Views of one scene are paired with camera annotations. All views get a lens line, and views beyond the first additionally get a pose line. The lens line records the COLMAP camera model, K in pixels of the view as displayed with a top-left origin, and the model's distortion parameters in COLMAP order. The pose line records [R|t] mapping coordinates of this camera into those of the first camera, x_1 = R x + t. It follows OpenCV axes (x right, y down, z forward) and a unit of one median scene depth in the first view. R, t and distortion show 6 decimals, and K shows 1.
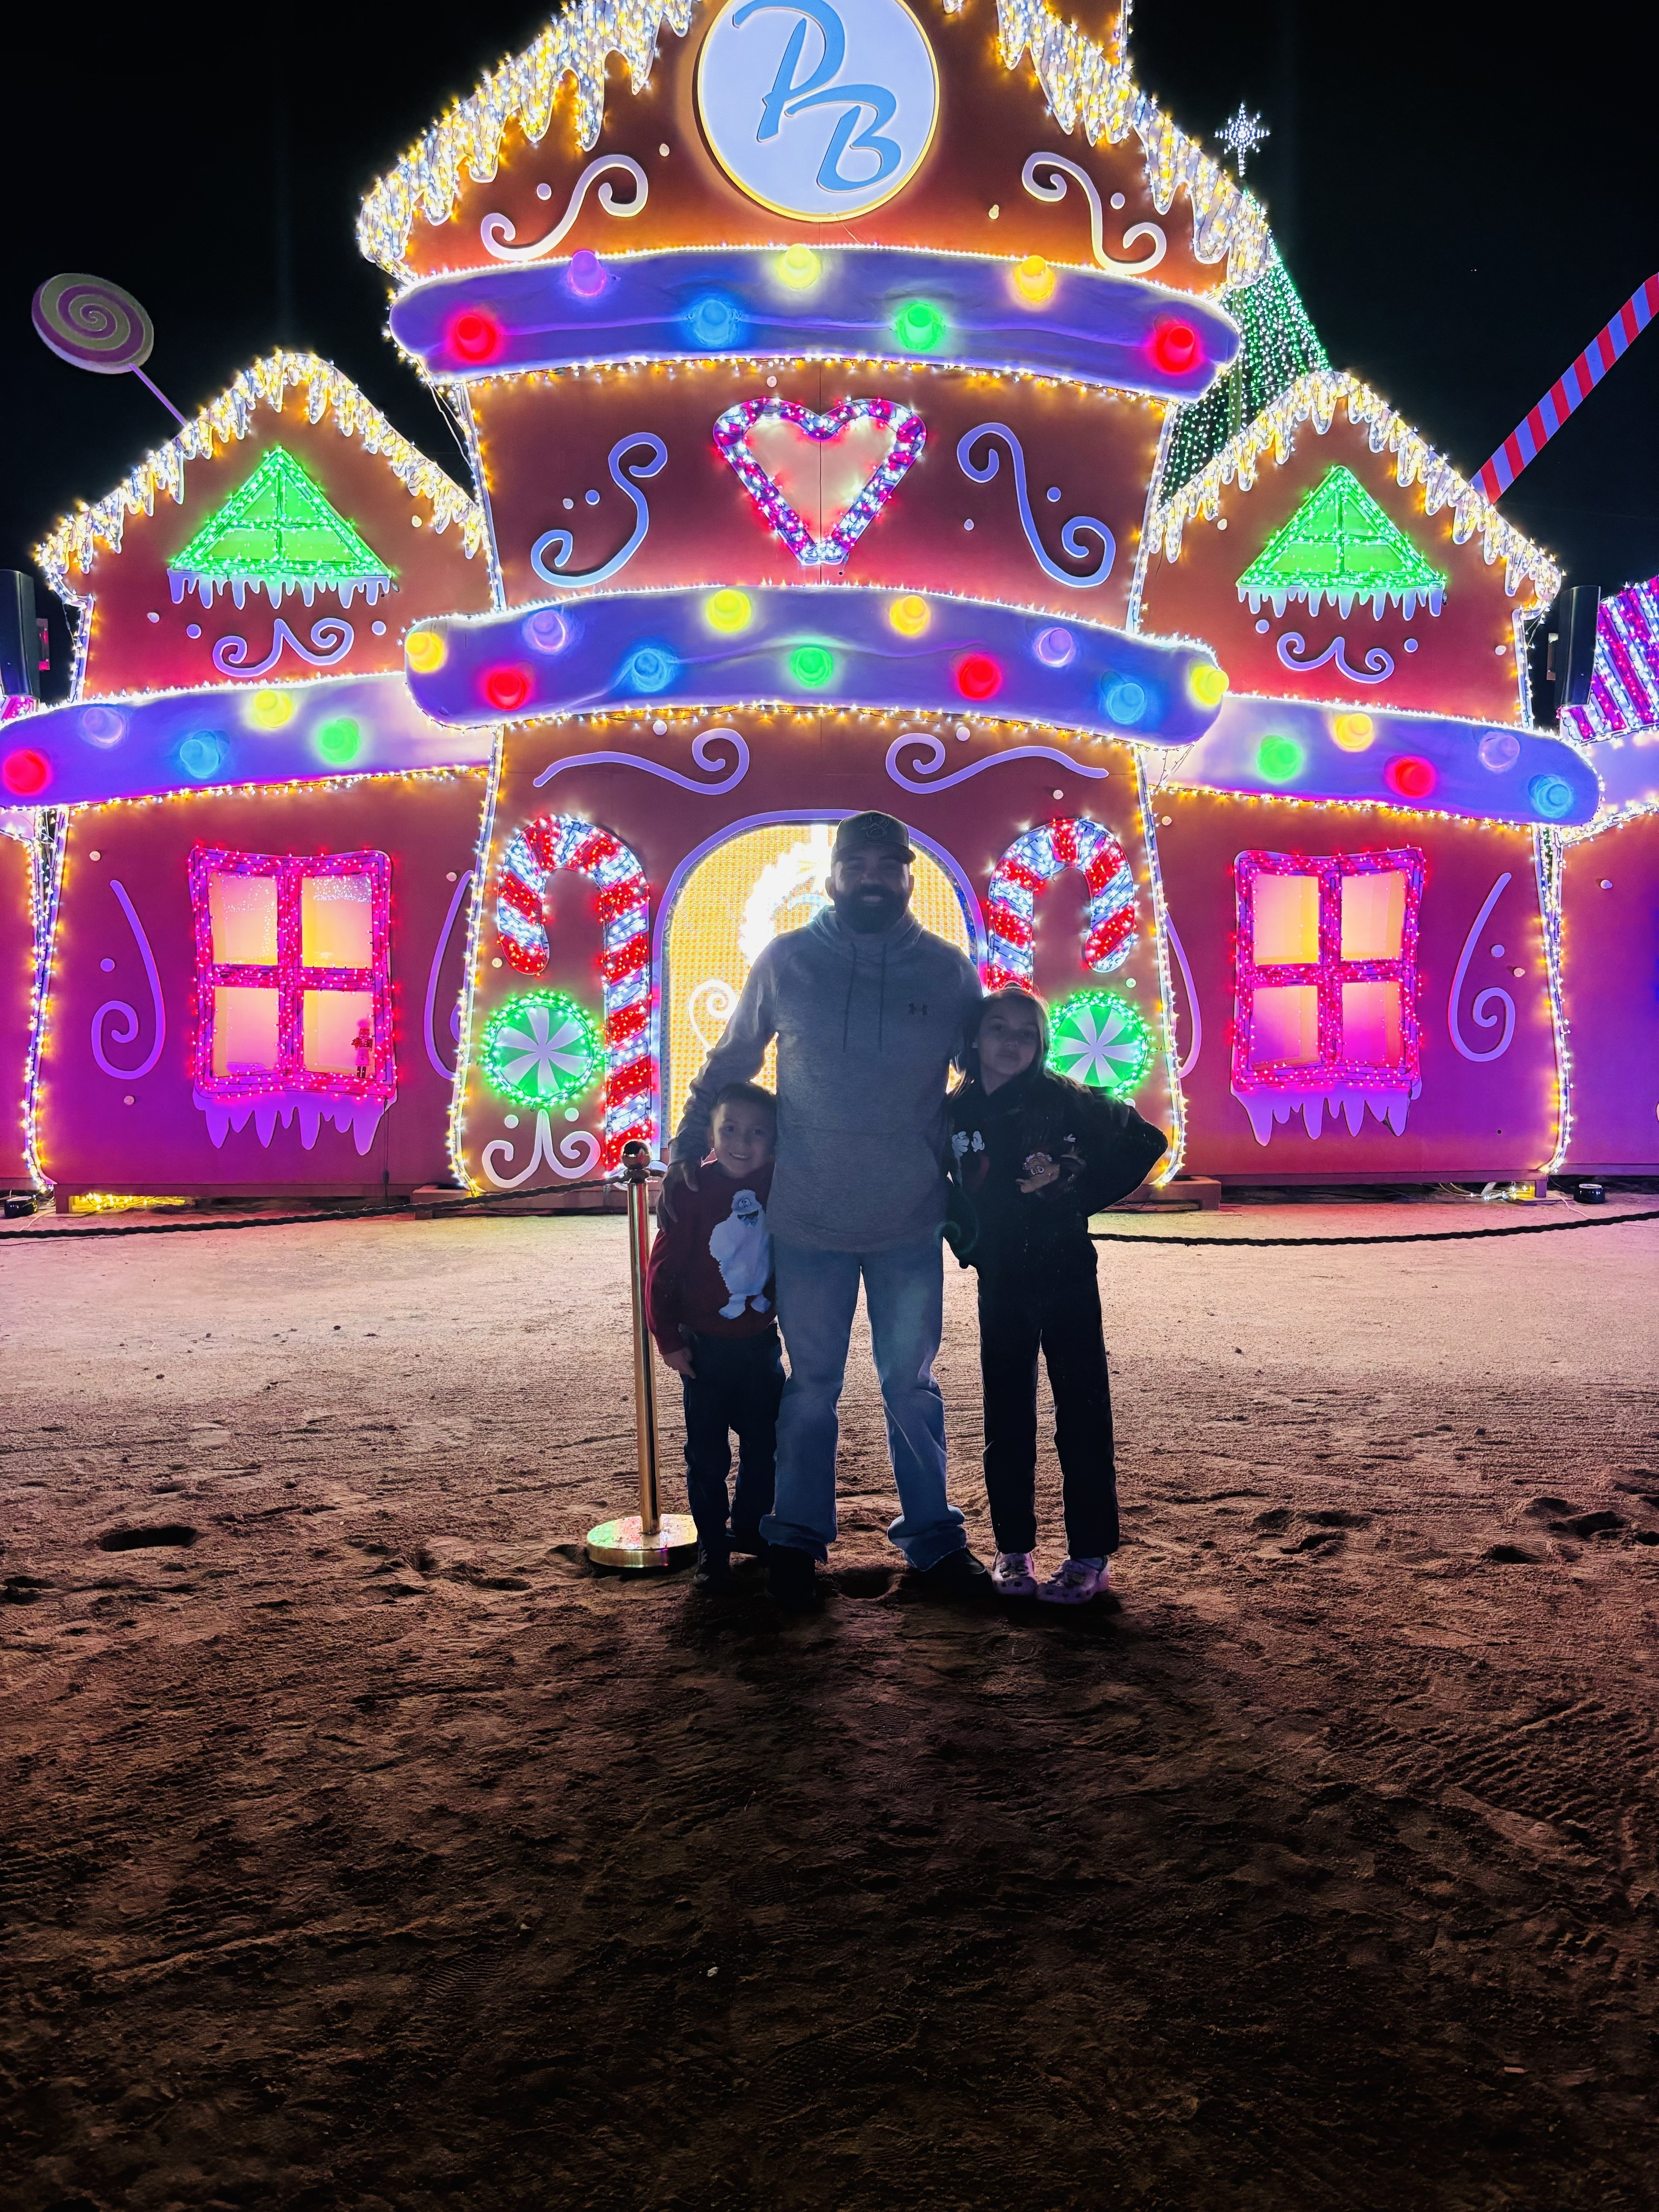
lens RADIAL K [[1653.8, 0, 829.5], [0, 1653.8, 1106.0], [0, 0, 1]] dist [0.039464, -0.047347]
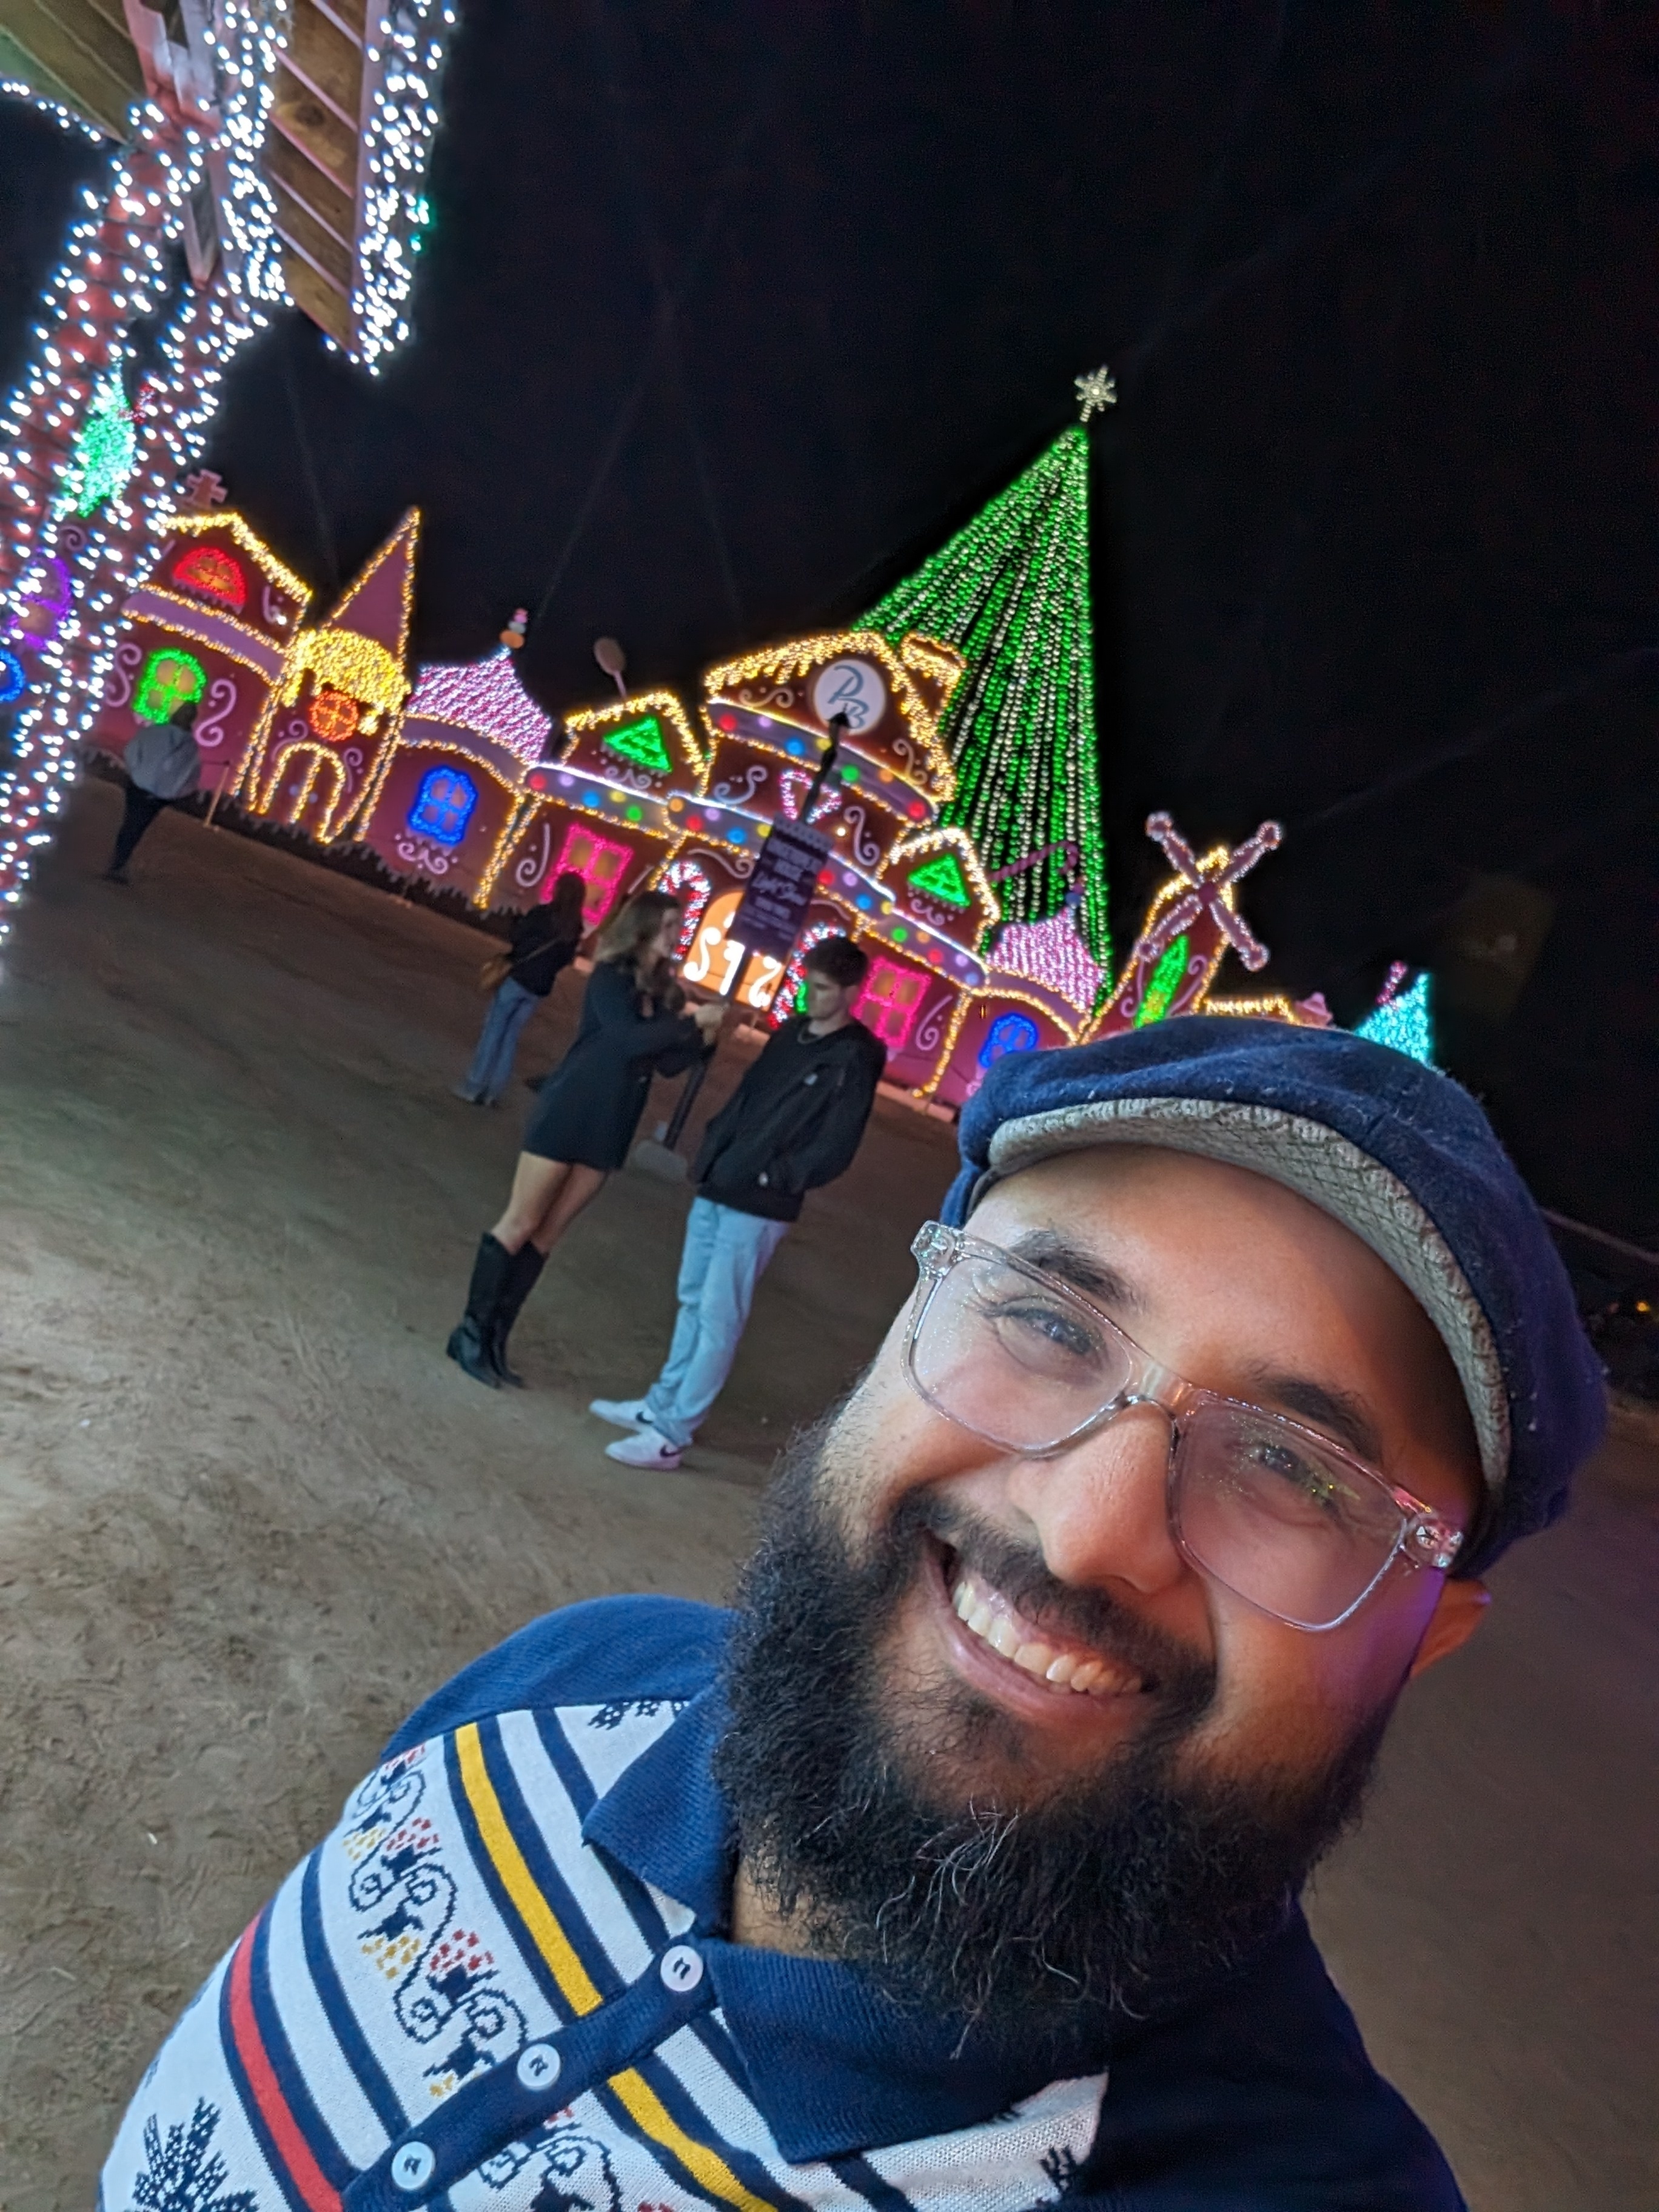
lens RADIAL K [[1840.8, 0, 829.5], [0, 1840.8, 1106.0], [0, 0, 1]] dist [0.089897, 0.002071]
pose [[0.897132, 0.367866, 0.244597, -0.613387], [-0.375068, 0.926818, -0.018231, 0.216153], [-0.233404, -0.075385, 0.969453, -2.496068]]
